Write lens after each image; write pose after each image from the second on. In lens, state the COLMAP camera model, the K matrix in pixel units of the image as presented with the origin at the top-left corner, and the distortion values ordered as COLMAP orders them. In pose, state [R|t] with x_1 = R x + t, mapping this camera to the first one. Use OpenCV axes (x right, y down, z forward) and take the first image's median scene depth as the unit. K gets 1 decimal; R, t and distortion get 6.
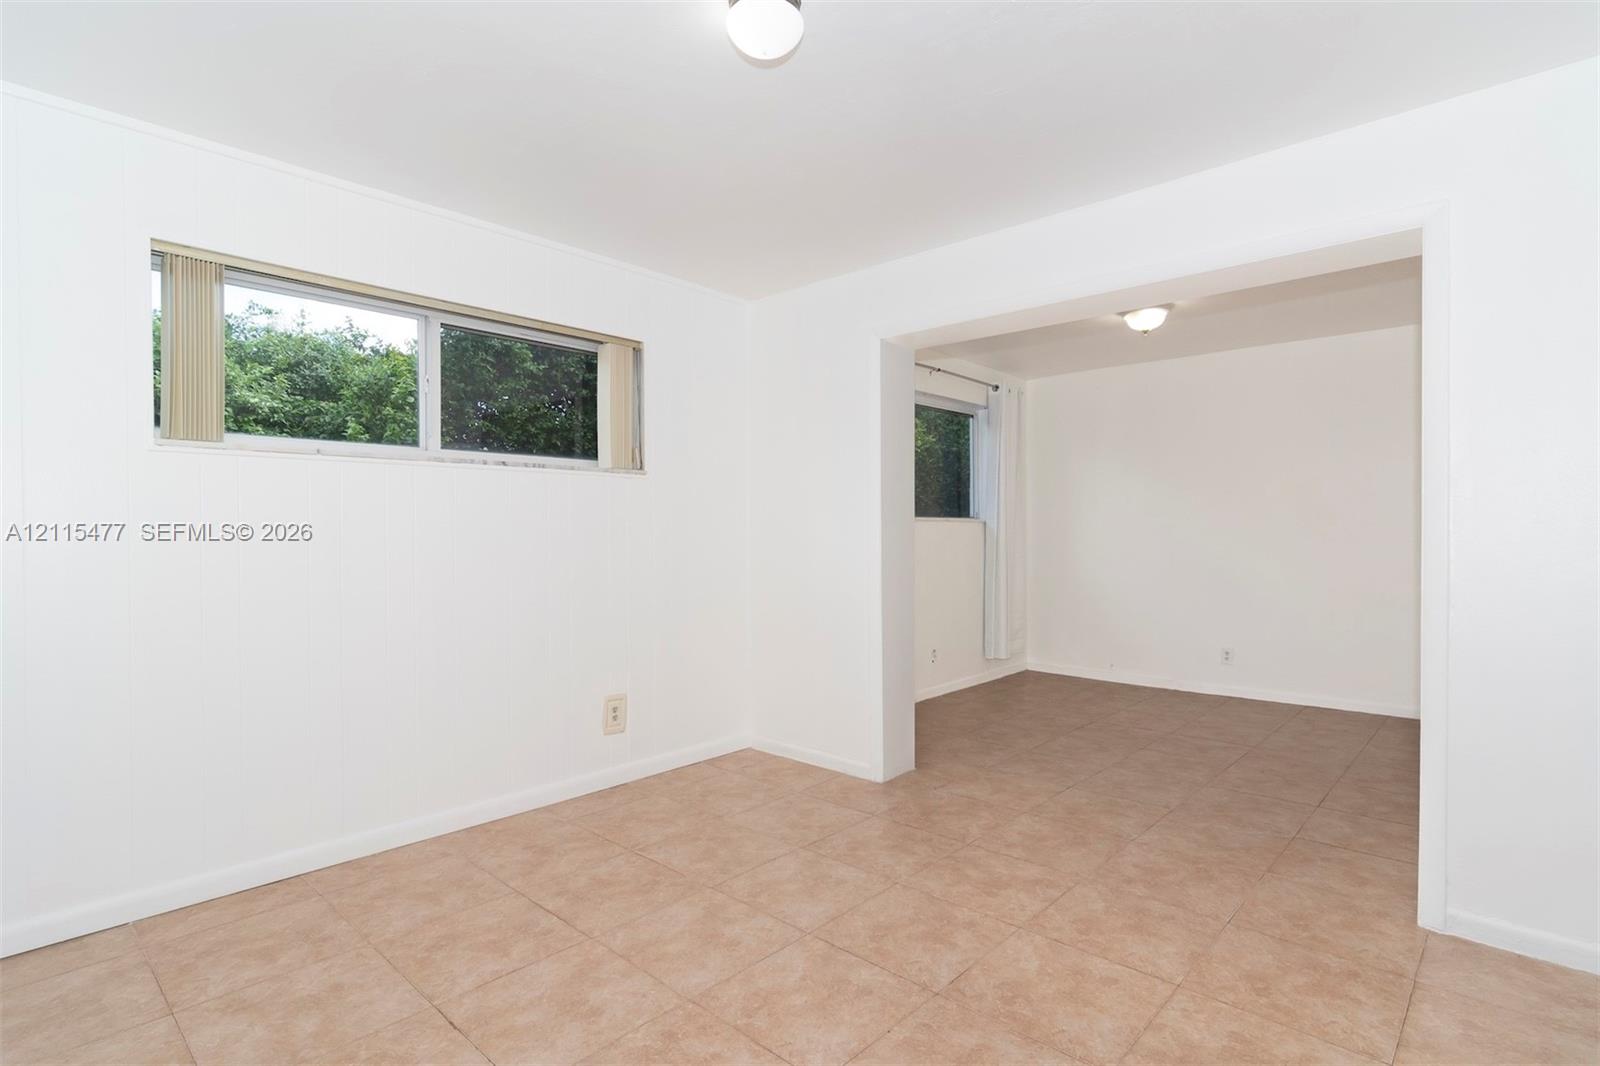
lens RADIAL K [[782.5, 0, 804.6], [0, 782.5, 531.2], [0, 0, 1]] dist [-0.001941, 0.000544]
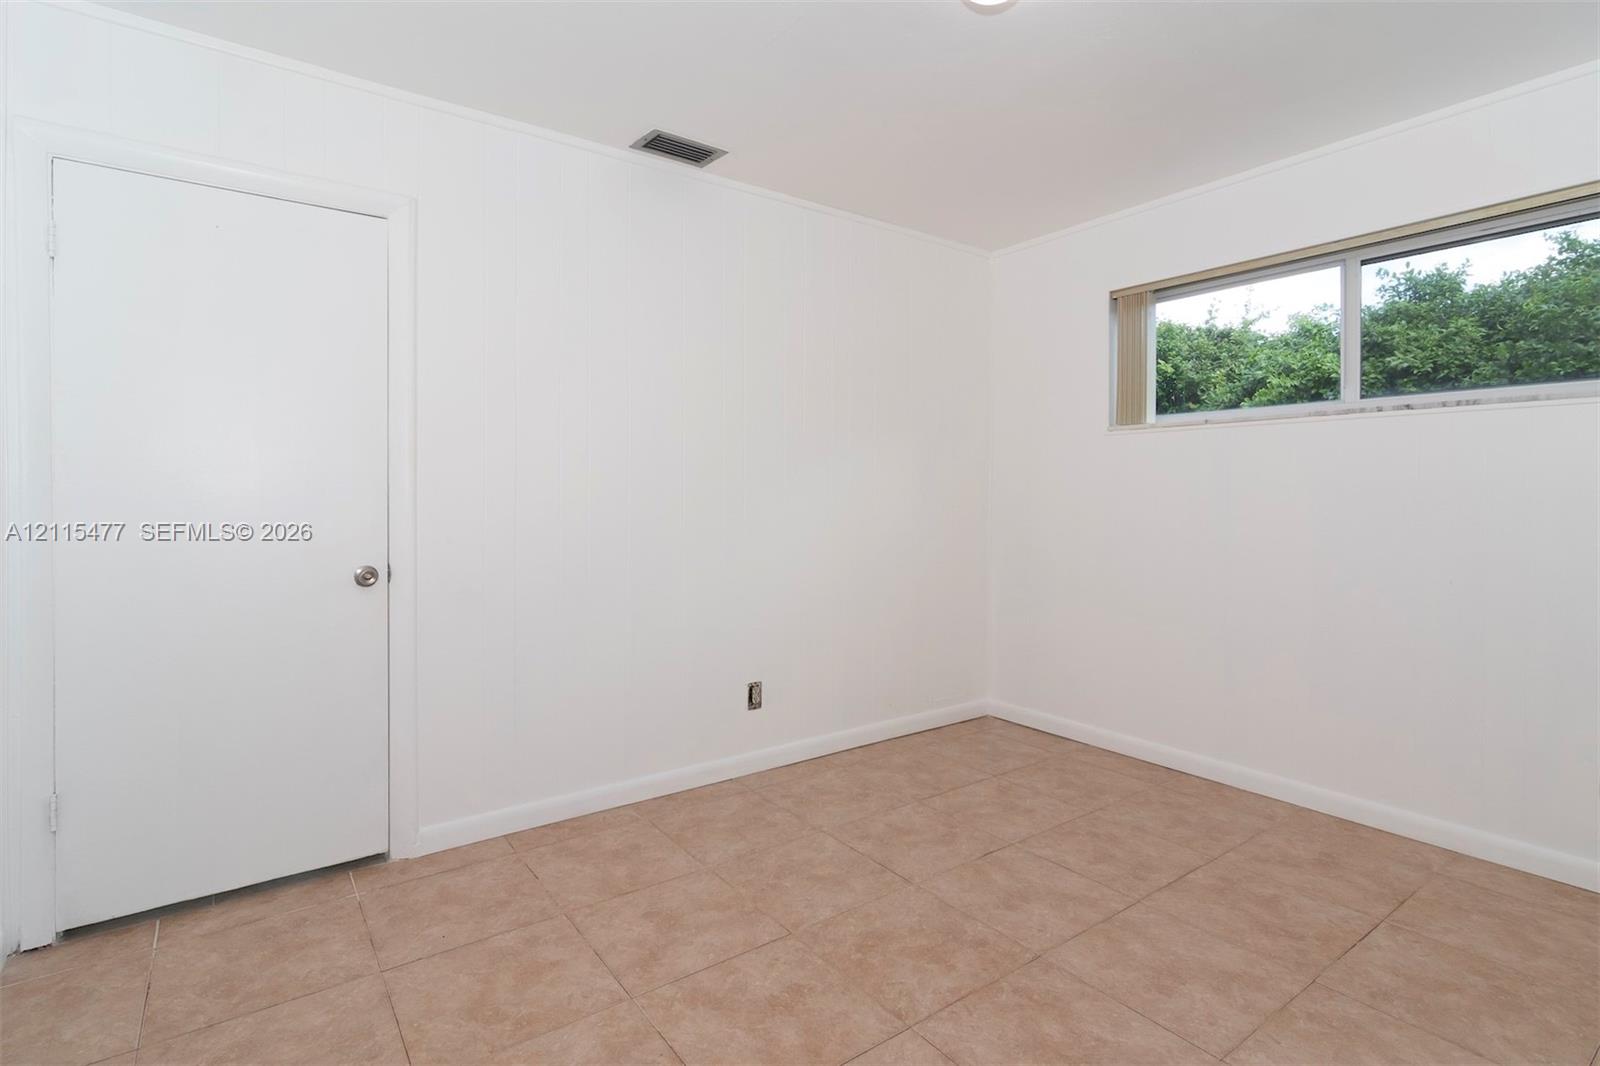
lens RADIAL K [[782.5, 0, 829.7], [0, 782.5, 497.0], [0, 0, 1]] dist [-0.001941, 0.000544]
pose [[-0.163501, 0.006040, -0.986525, 0.671564], [-0.001847, 0.999978, 0.006428, 0.004842], [0.986541, 0.002873, -0.163487, 0.684797]]
